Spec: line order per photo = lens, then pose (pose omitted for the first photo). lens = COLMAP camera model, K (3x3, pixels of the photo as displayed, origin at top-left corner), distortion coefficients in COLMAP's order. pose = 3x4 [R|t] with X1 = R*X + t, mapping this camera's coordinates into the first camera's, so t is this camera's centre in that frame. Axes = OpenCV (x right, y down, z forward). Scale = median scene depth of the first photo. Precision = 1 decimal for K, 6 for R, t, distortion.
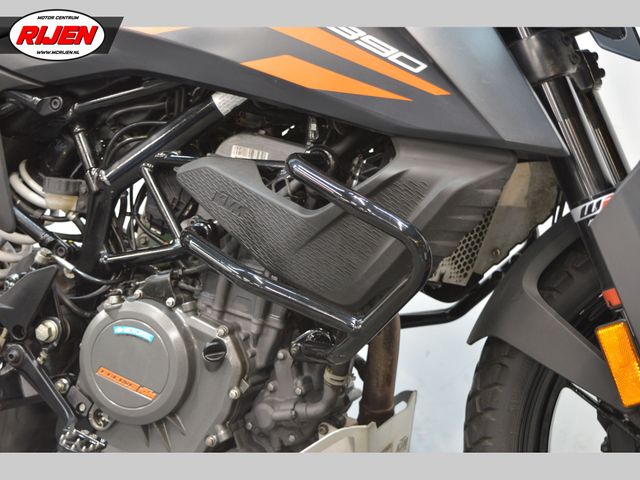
lens RADIAL K [[1130.8, 0, 321.0], [0, 1130.8, 241.8], [0, 0, 1]] dist [0.013548, 0.000000]
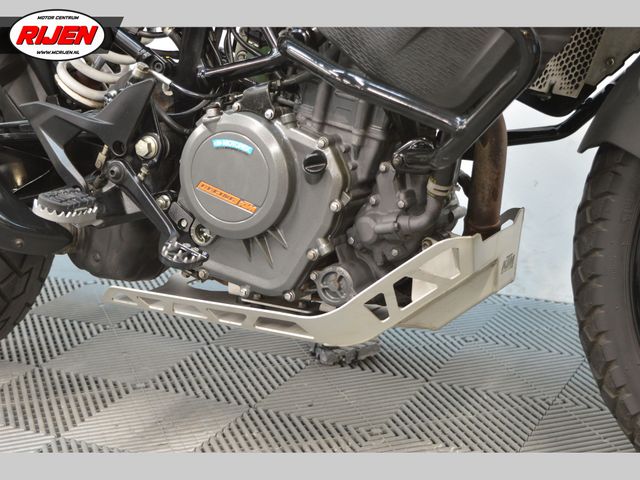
lens RADIAL K [[1130.8, 0, 319.6], [0, 1130.8, 238.2], [0, 0, 1]] dist [0.013548, 0.000000]
pose [[0.995508, -0.003083, -0.094627, 0.002272], [0.014091, 0.993162, 0.115889, 0.047094], [0.093622, -0.116702, 0.988744, 0.025509]]
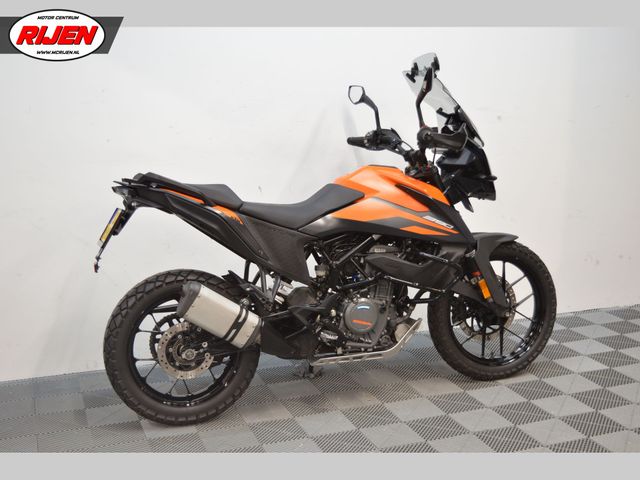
lens RADIAL K [[847.3, 0, 323.7], [0, 847.3, 236.0], [0, 0, 1]] dist [-0.026770, 0.000000]
pose [[0.744419, -0.142964, 0.652229, -1.877080], [0.118358, 0.989594, 0.081825, -0.353367], [-0.657140, 0.016284, 0.753593, -0.845430]]
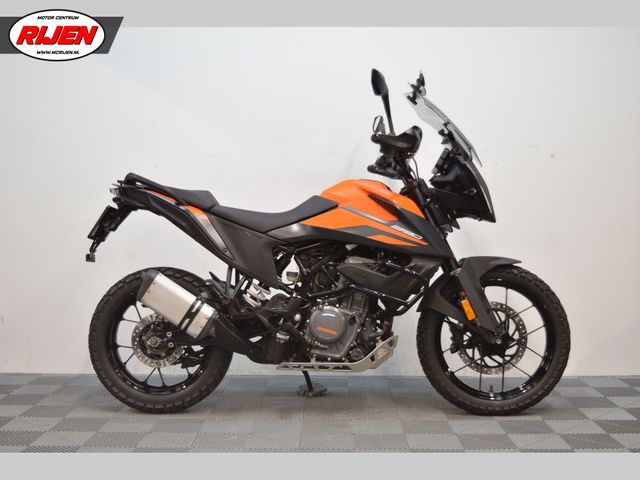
lens RADIAL K [[807.5, 0, 317.1], [0, 807.5, 237.3], [0, 0, 1]] dist [-0.032433, 0.000000]
pose [[0.936563, -0.024050, 0.349673, -1.036874], [0.064174, 0.992545, -0.103619, 0.096859], [-0.344574, 0.119486, 0.931124, -1.275857]]
